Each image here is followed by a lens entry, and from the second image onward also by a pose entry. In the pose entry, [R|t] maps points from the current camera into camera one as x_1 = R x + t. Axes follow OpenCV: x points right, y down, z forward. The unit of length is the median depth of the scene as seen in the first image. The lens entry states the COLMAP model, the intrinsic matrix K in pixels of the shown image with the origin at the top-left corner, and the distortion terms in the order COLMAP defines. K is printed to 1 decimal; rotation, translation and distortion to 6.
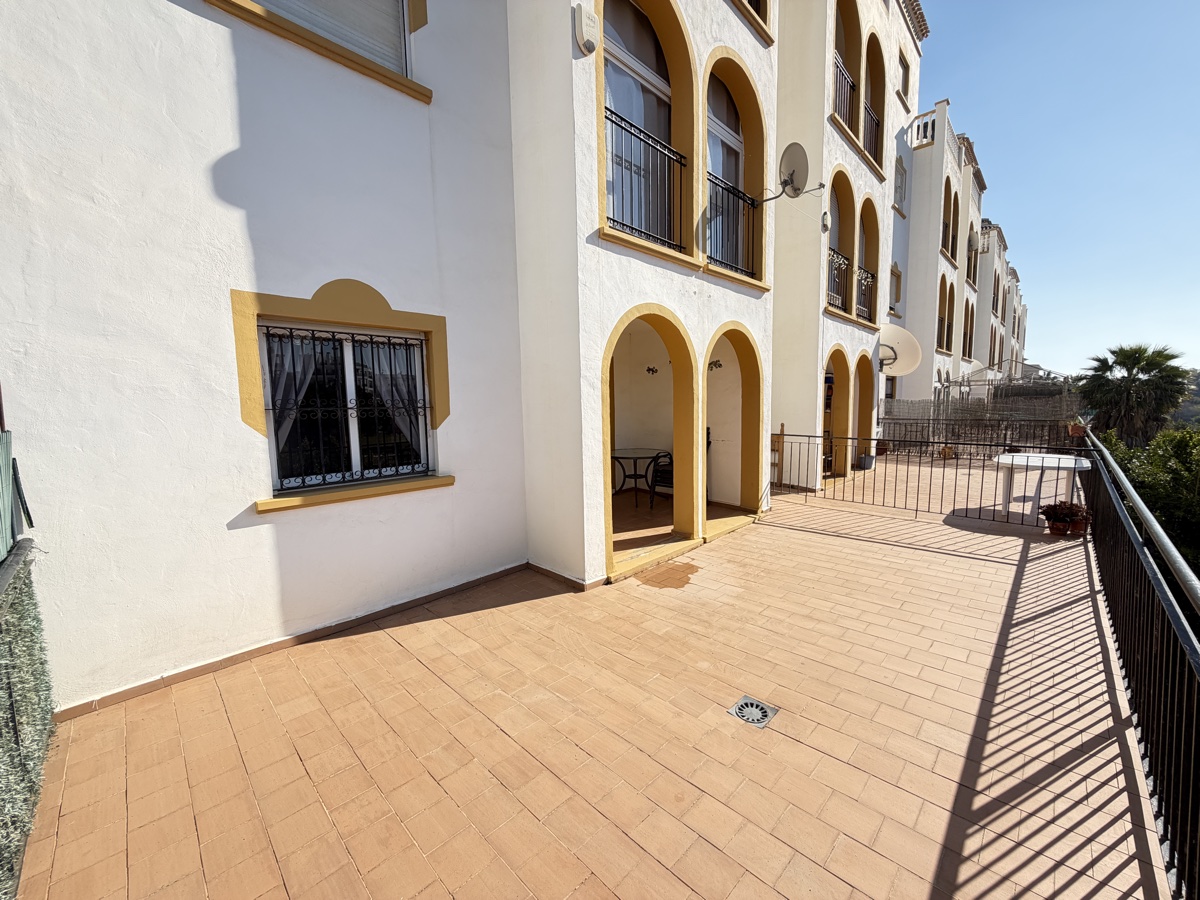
lens RADIAL K [[477.2, 0, 604.6], [0, 477.2, 447.1], [0, 0, 1]] dist [0.001639, -0.000198]
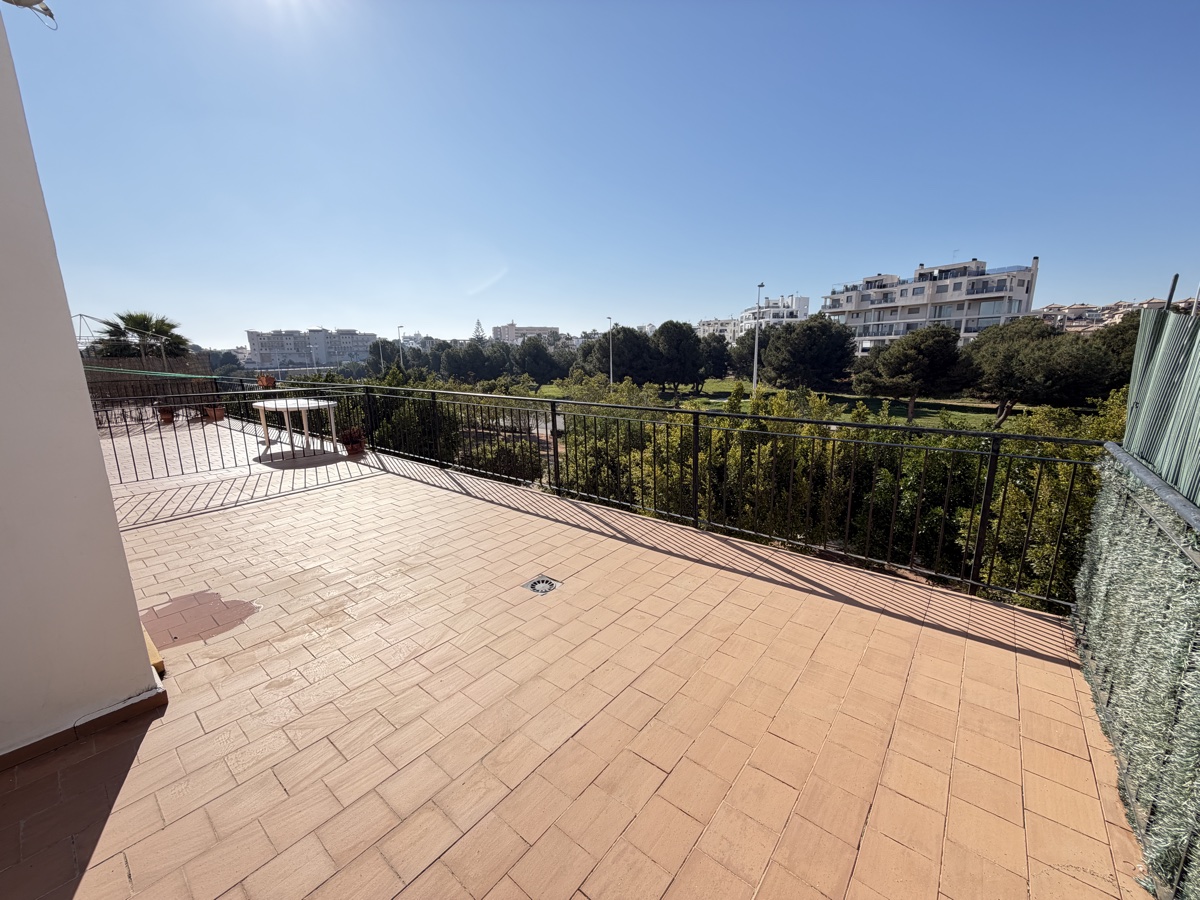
lens RADIAL K [[477.2, 0, 596.1], [0, 477.2, 450.9], [0, 0, 1]] dist [0.001639, -0.000198]
pose [[-0.081220, -0.181383, 0.980053, -0.494279], [0.111786, 0.975440, 0.189793, 0.001148], [-0.990408, 0.124972, -0.058949, 0.528955]]
